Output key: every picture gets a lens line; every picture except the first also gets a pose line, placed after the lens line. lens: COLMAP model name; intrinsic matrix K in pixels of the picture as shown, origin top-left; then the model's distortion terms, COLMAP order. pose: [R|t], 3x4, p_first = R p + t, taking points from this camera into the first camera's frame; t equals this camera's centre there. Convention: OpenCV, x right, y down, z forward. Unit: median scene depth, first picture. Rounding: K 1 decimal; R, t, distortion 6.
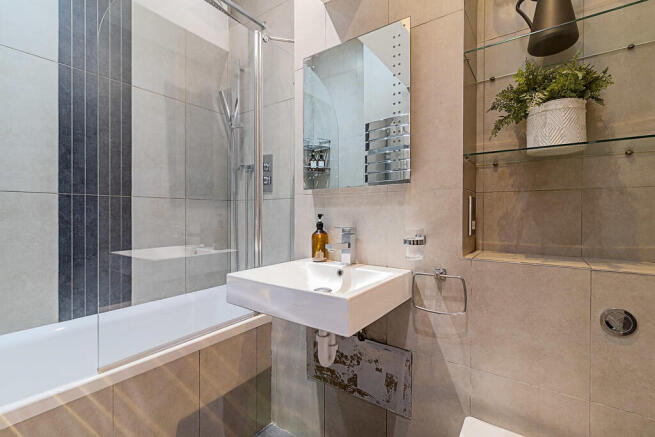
lens RADIAL K [[302.4, 0, 323.8], [0, 302.4, 216.0], [0, 0, 1]] dist [-0.001787, 0.000063]
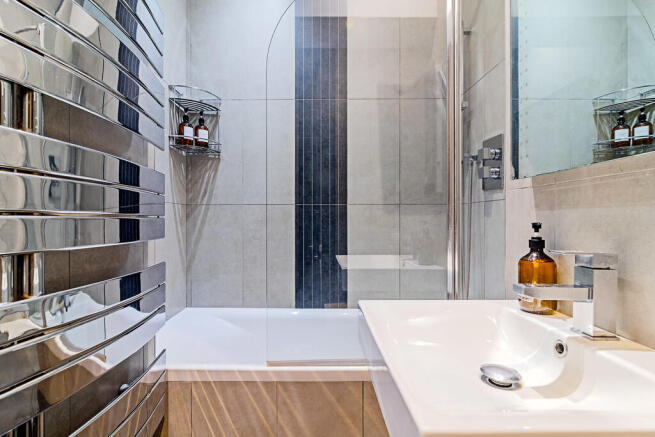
lens RADIAL K [[302.4, 0, 323.8], [0, 302.4, 216.0], [0, 0, 1]] dist [-0.001787, 0.000063]
pose [[0.572797, -0.009193, -0.819646, 0.207384], [-0.004569, 0.999886, -0.014408, -0.009056], [0.819685, 0.011998, 0.572690, 0.379426]]
